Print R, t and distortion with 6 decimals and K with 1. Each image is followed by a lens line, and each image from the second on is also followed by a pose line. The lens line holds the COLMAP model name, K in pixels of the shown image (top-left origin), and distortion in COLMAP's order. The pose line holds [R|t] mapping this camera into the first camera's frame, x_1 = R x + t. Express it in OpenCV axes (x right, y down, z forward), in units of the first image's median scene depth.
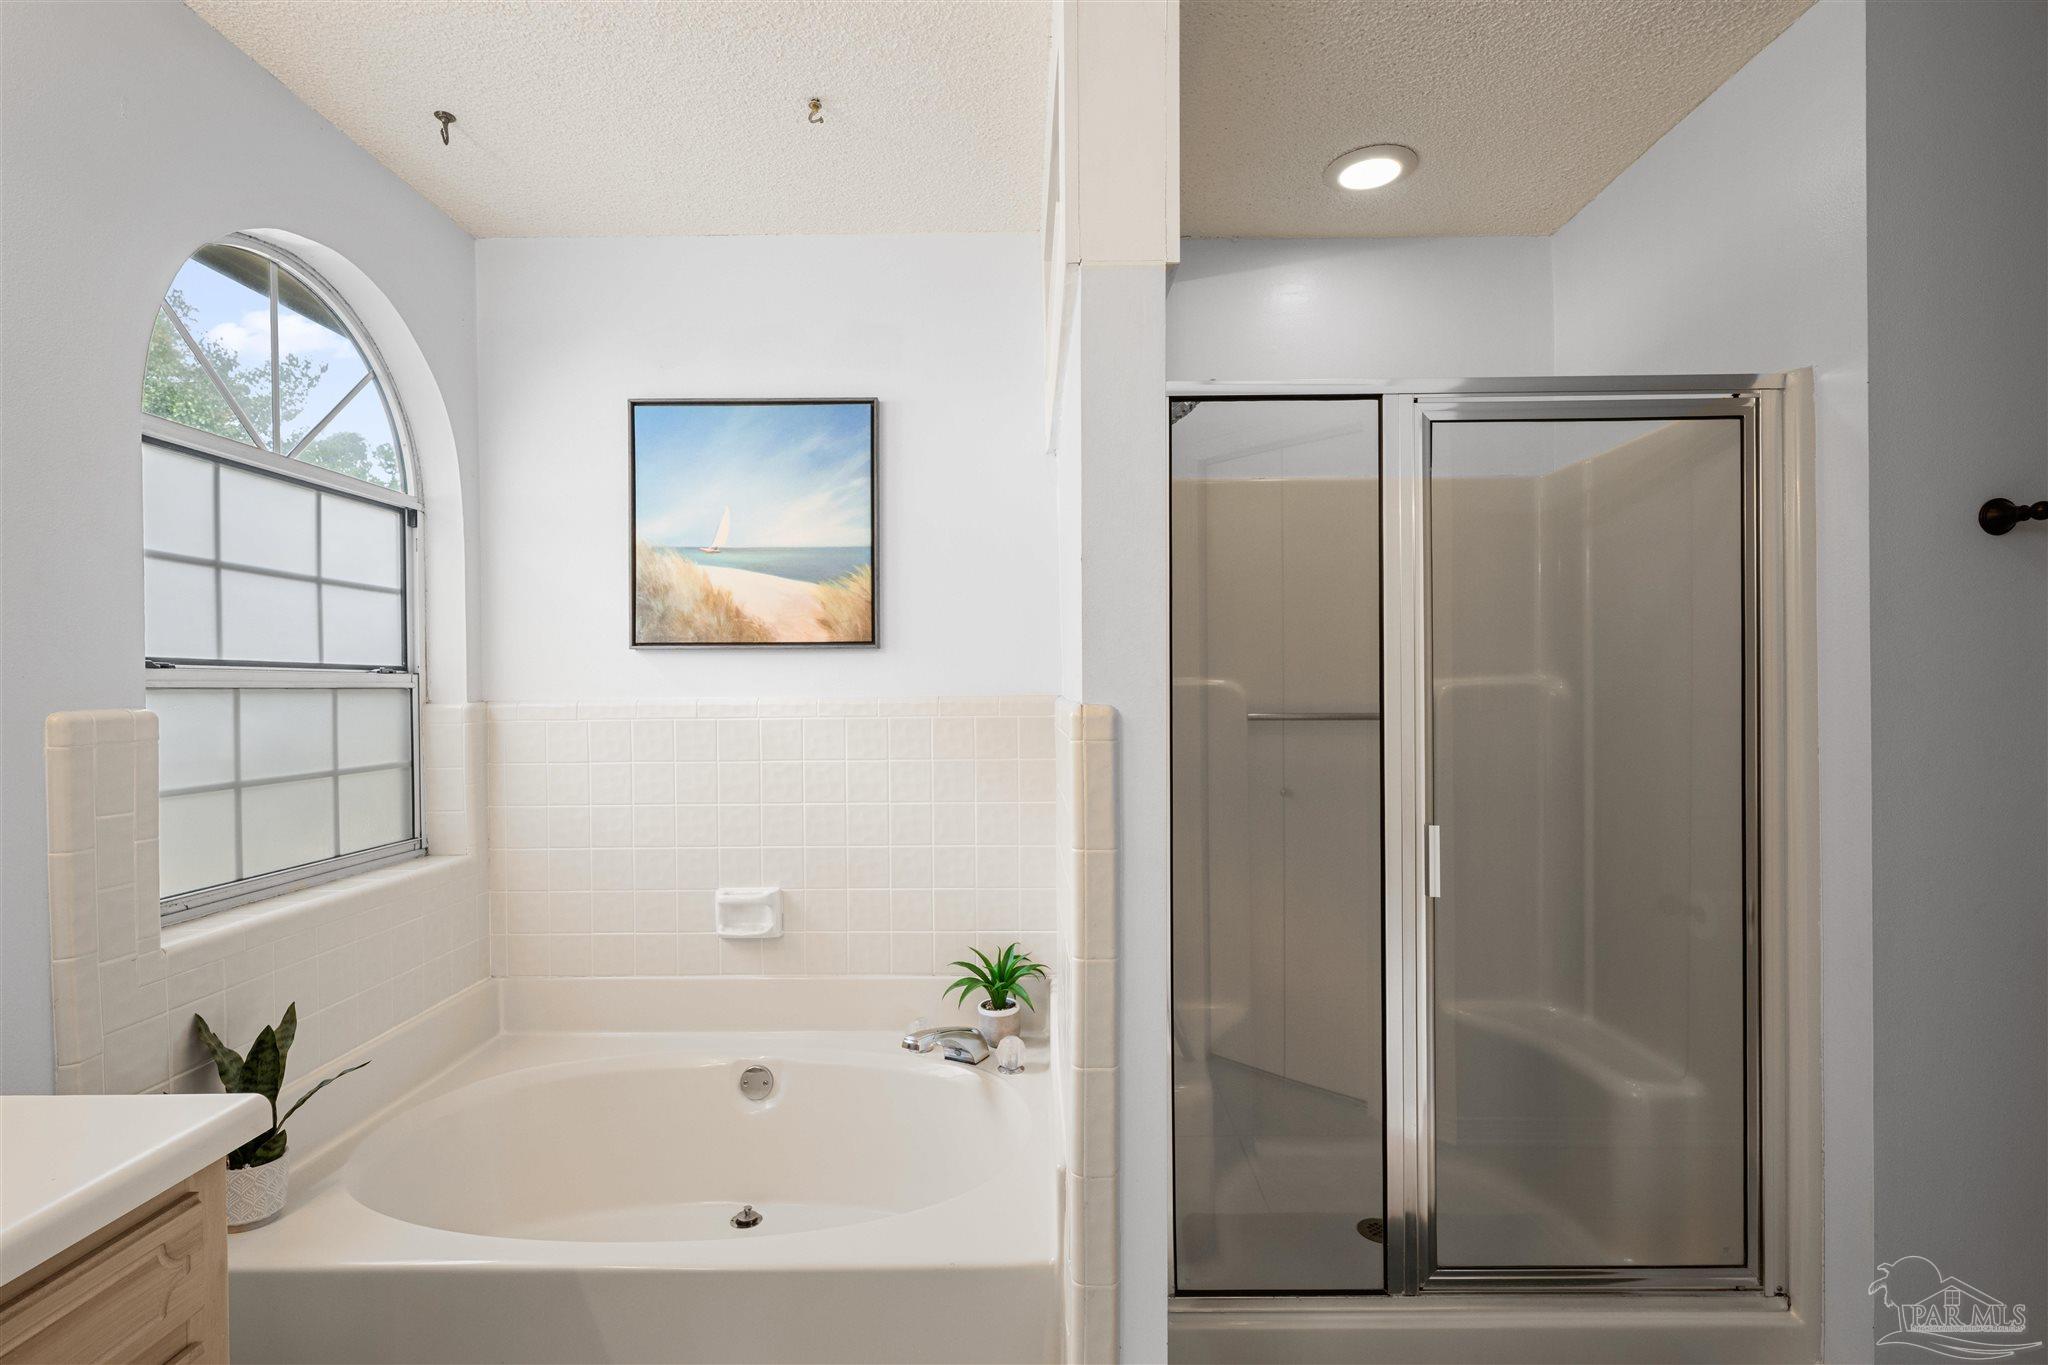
lens RADIAL K [[990.9, 0, 1025.4], [0, 990.9, 702.6], [0, 0, 1]] dist [-0.001696, 0.000011]
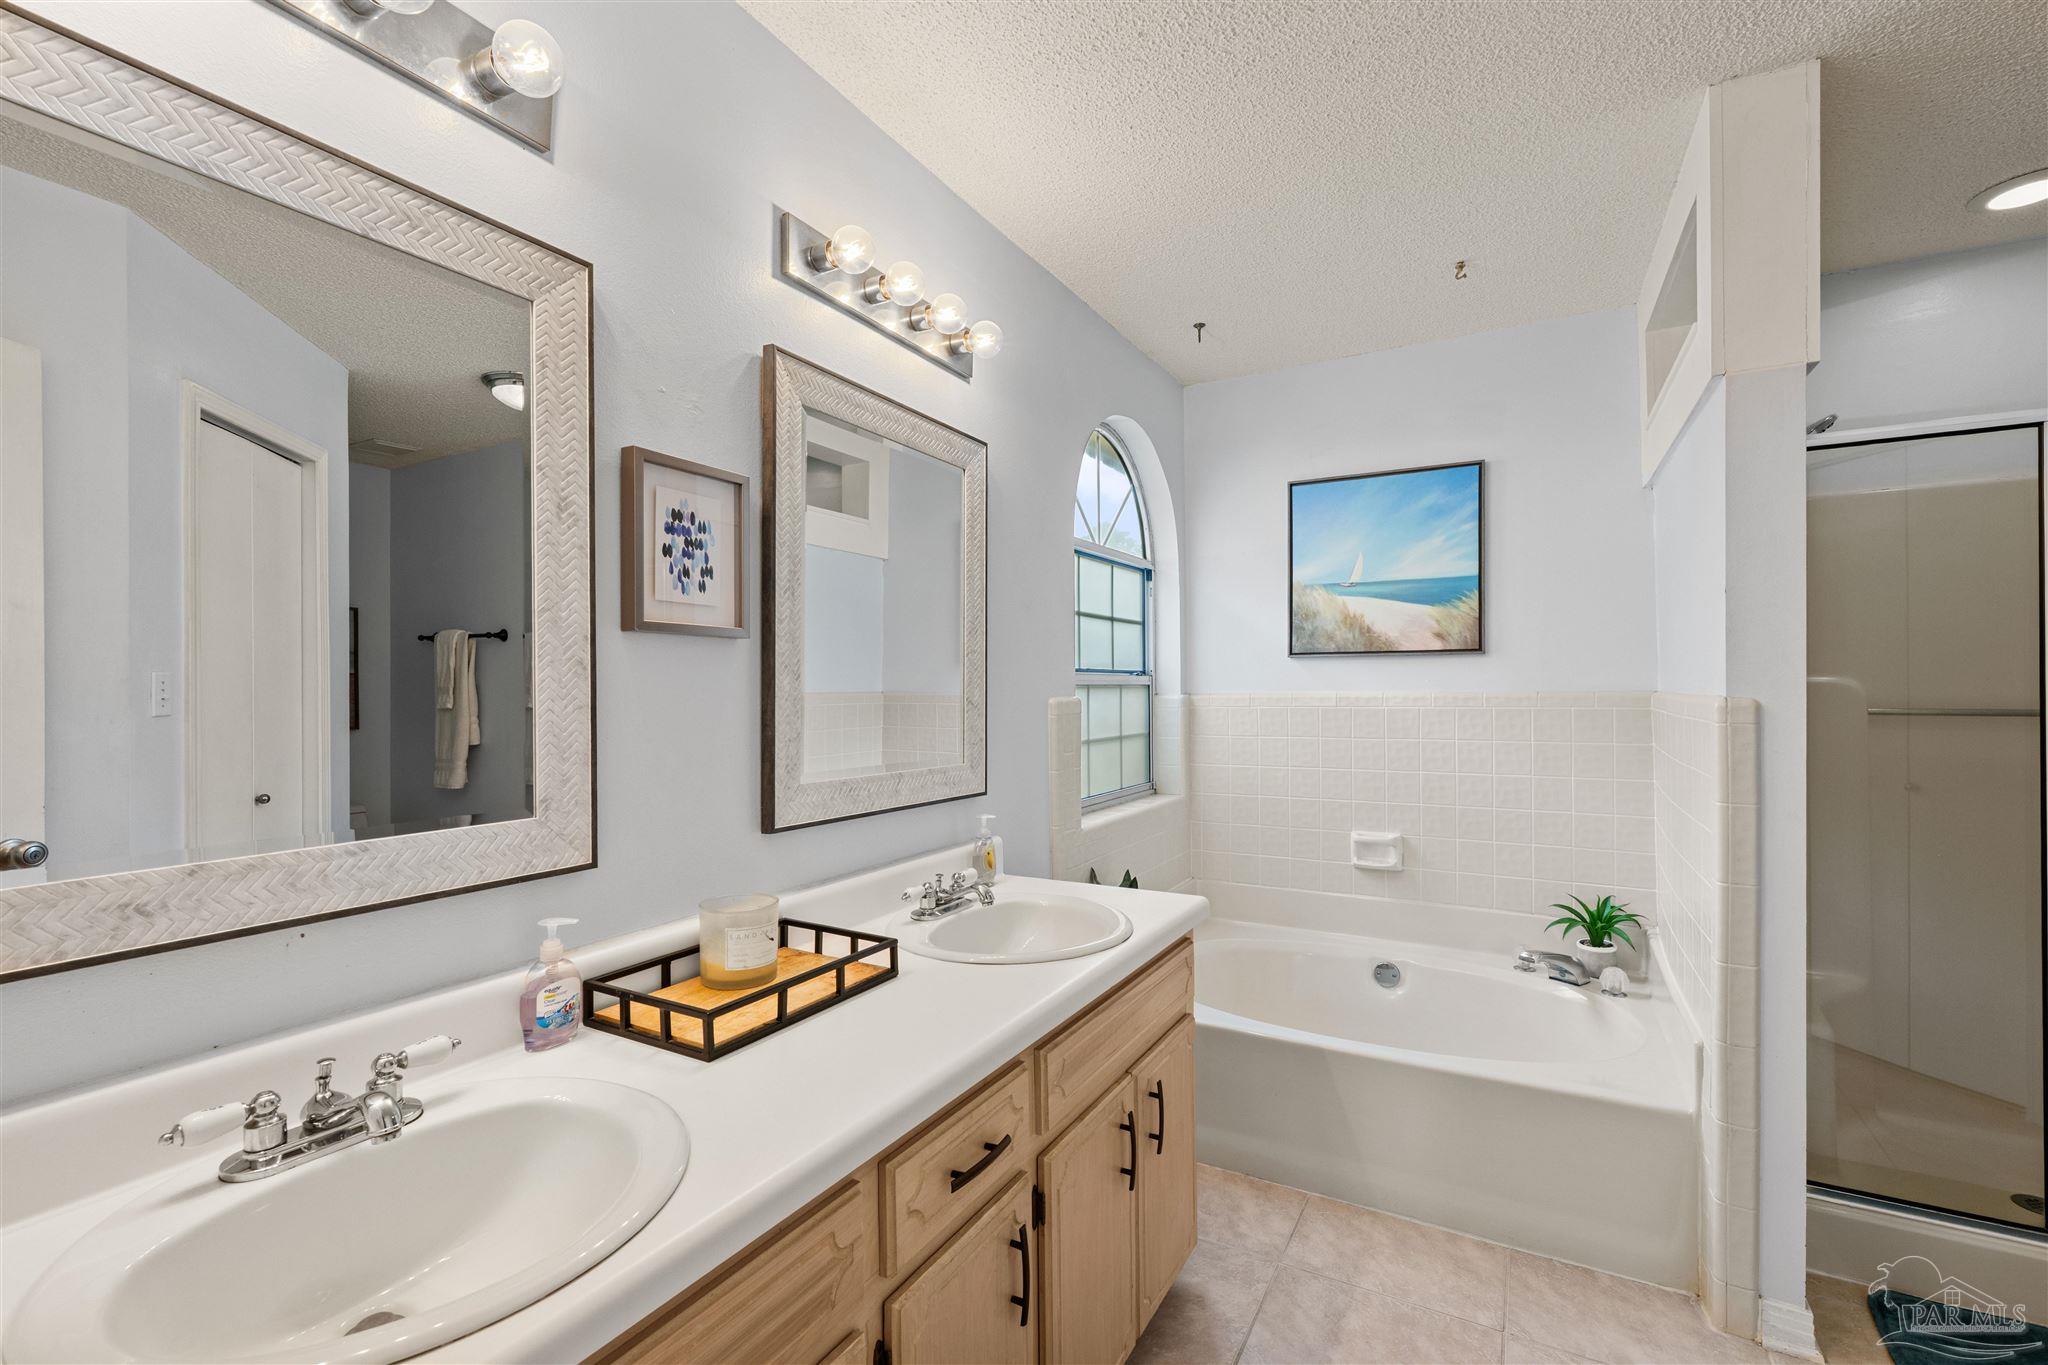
lens RADIAL K [[890.0, 0, 1028.1], [0, 890.0, 690.2], [0, 0, 1]] dist [0.001007, 0.000398]
pose [[0.872064, 0.002819, -0.489384, -0.101128], [-0.006502, 0.999962, -0.005825, 0.002997], [0.489349, 0.008262, 0.872049, -0.303388]]
